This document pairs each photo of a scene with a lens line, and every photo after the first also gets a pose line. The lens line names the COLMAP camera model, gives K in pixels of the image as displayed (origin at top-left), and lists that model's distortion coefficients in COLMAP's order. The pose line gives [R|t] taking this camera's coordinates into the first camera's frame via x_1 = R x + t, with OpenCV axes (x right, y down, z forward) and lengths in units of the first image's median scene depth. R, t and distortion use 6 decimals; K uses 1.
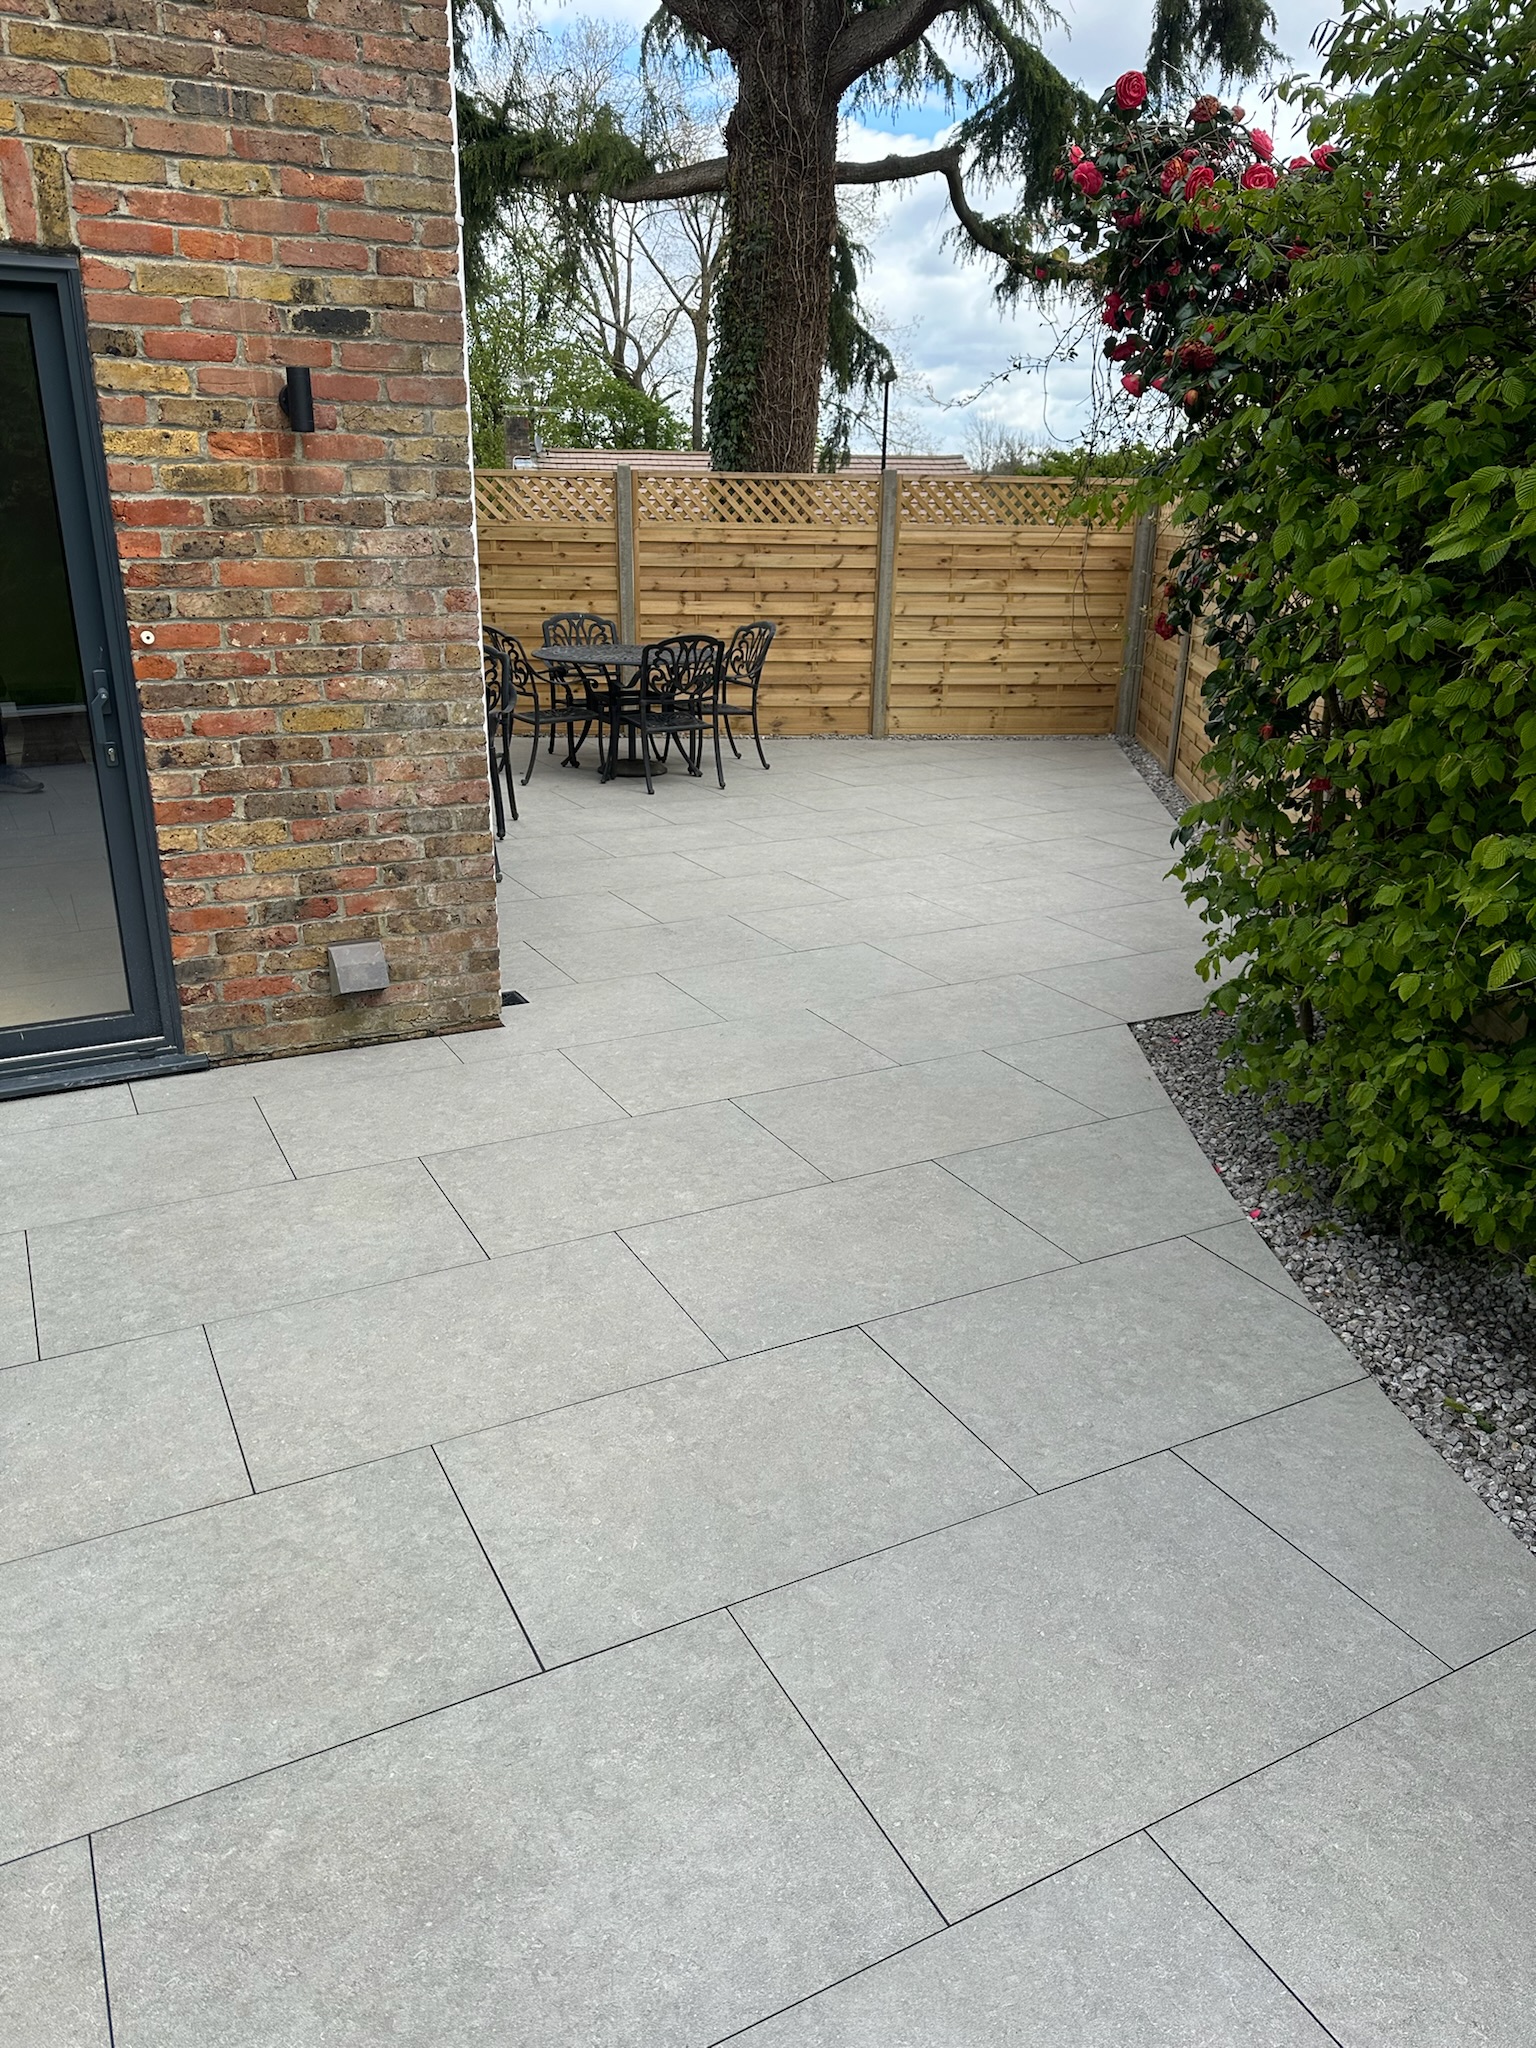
lens RADIAL K [[1424.1, 0, 767.1], [0, 1424.1, 1038.2], [0, 0, 1]] dist [0.149722, -0.254693]
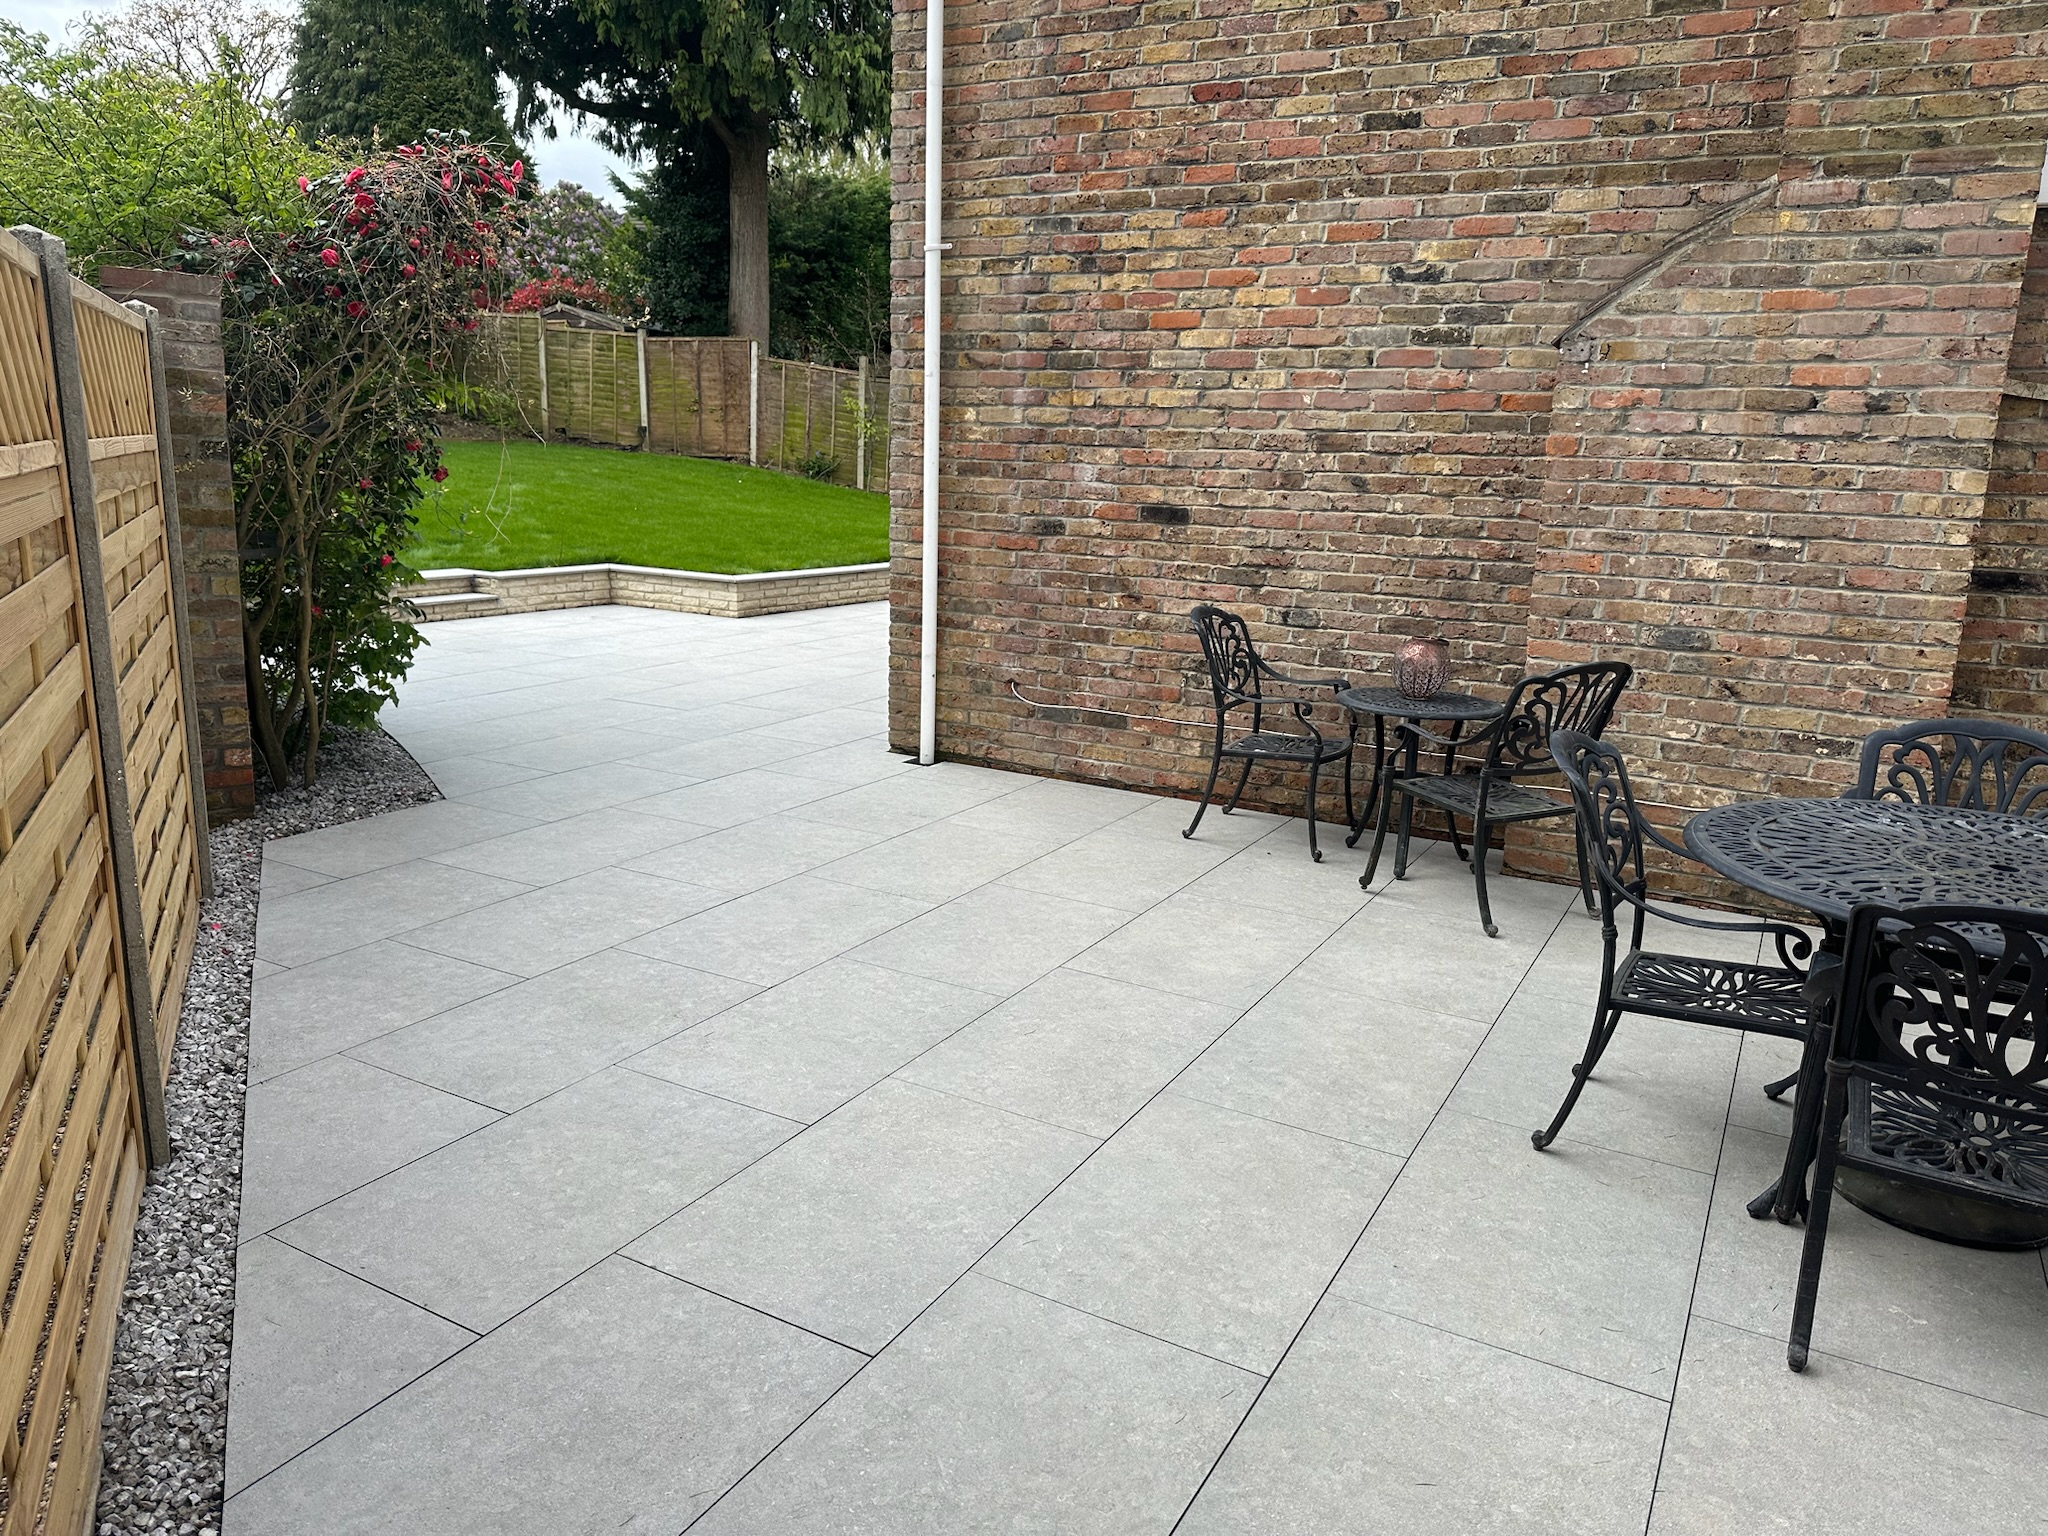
lens RADIAL K [[1424.1, 0, 1033.0], [0, 1424.1, 780.3], [0, 0, 1]] dist [0.149722, -0.254693]
pose [[-0.837128, 0.082290, -0.540783, 0.572917], [-0.232171, 0.841701, 0.487479, -0.853247], [0.495292, 0.533636, -0.685506, 2.393477]]
